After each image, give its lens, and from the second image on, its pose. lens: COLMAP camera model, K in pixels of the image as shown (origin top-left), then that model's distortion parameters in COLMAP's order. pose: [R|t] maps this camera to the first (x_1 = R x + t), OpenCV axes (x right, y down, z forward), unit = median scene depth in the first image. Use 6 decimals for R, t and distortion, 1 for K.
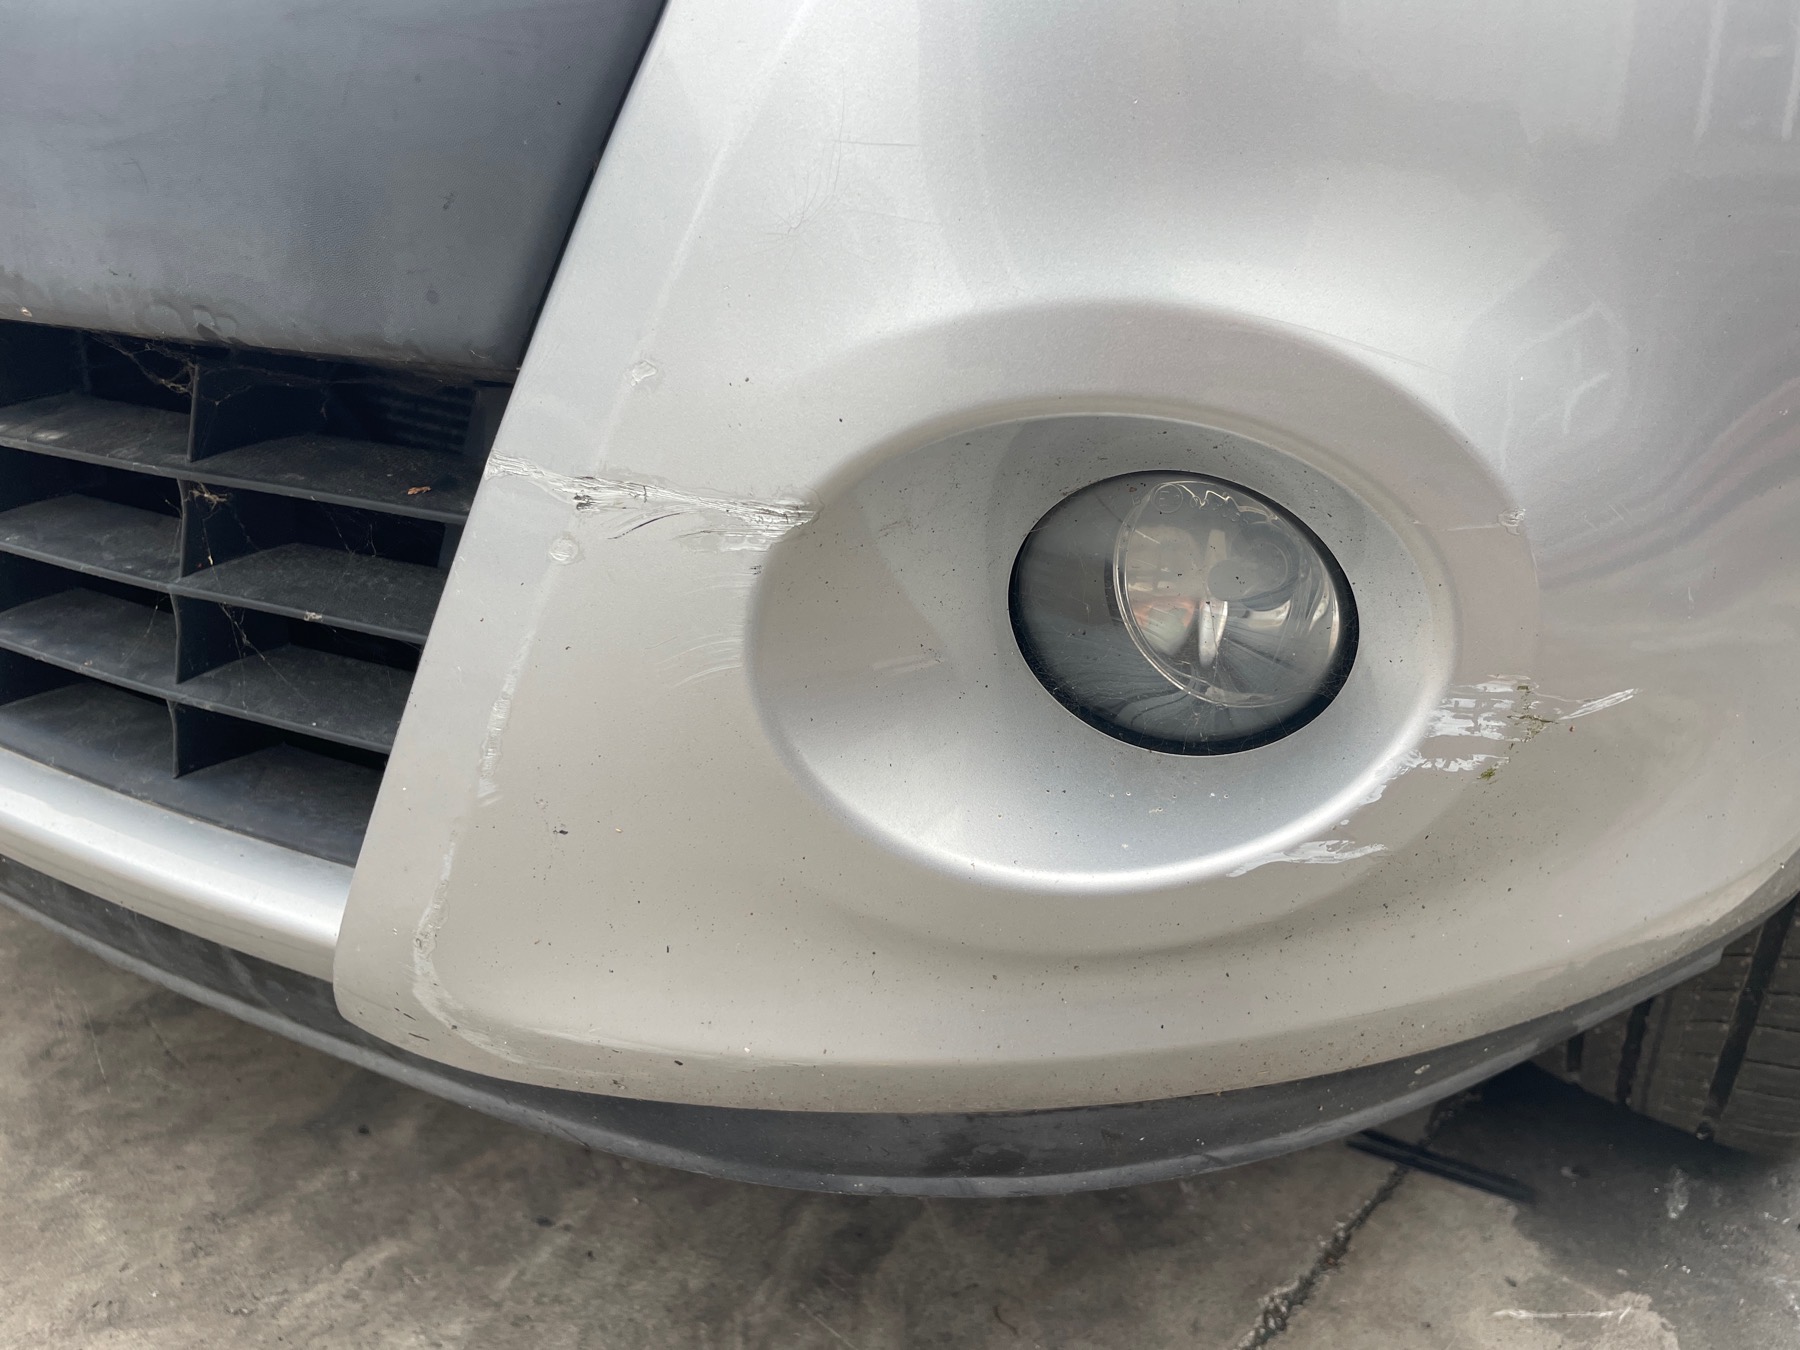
lens RADIAL K [[1363.6, 0, 897.8], [0, 1363.6, 688.4], [0, 0, 1]] dist [0.066937, -0.093822]
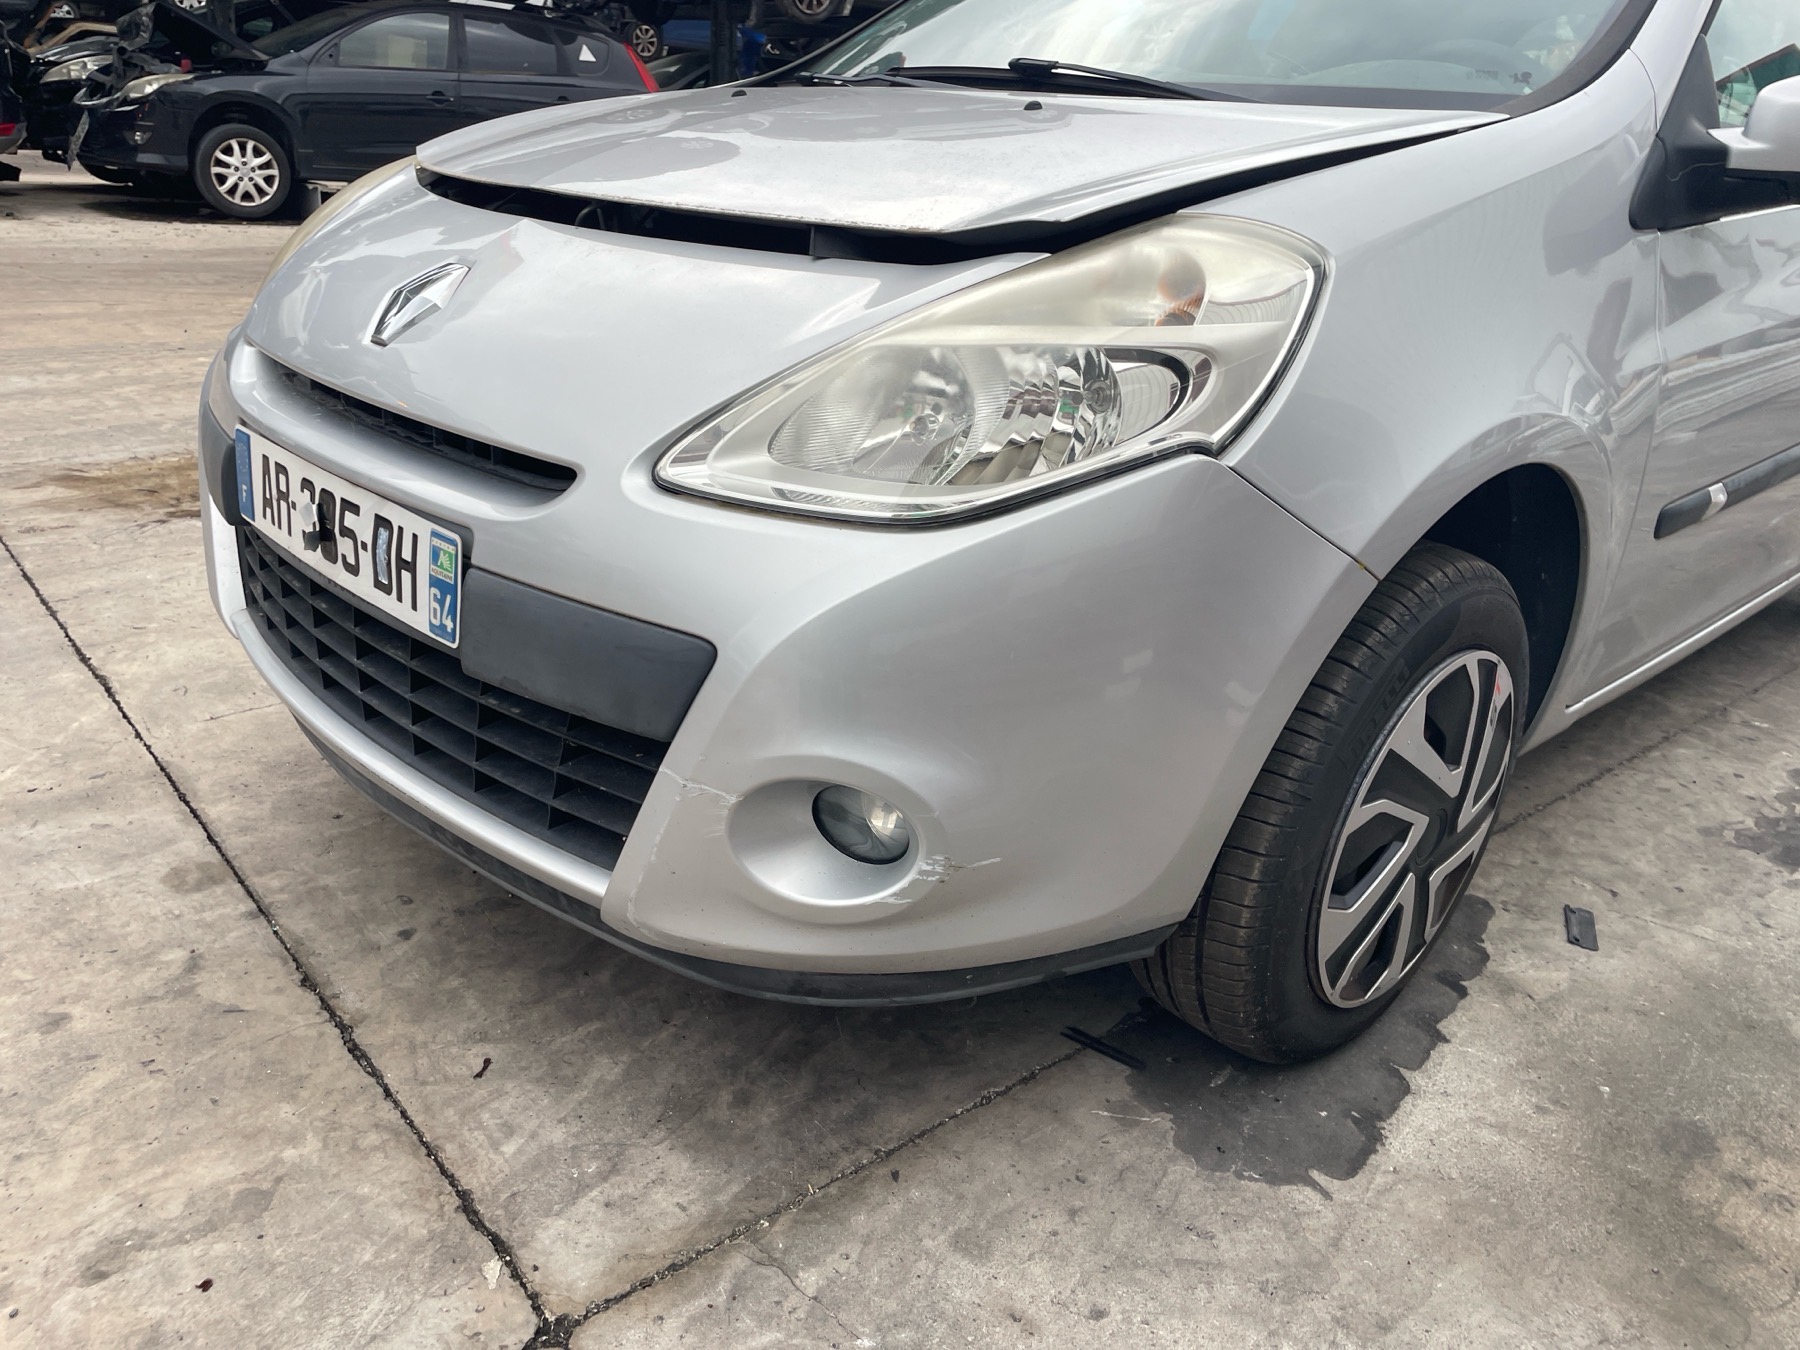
lens RADIAL K [[1363.6, 0, 862.4], [0, 1363.6, 662.8], [0, 0, 1]] dist [0.066937, -0.093822]
pose [[0.987448, 0.072855, -0.140141, 0.329012], [-0.070185, 0.997248, 0.023904, -0.265682], [0.141497, -0.013768, 0.989843, -1.147507]]
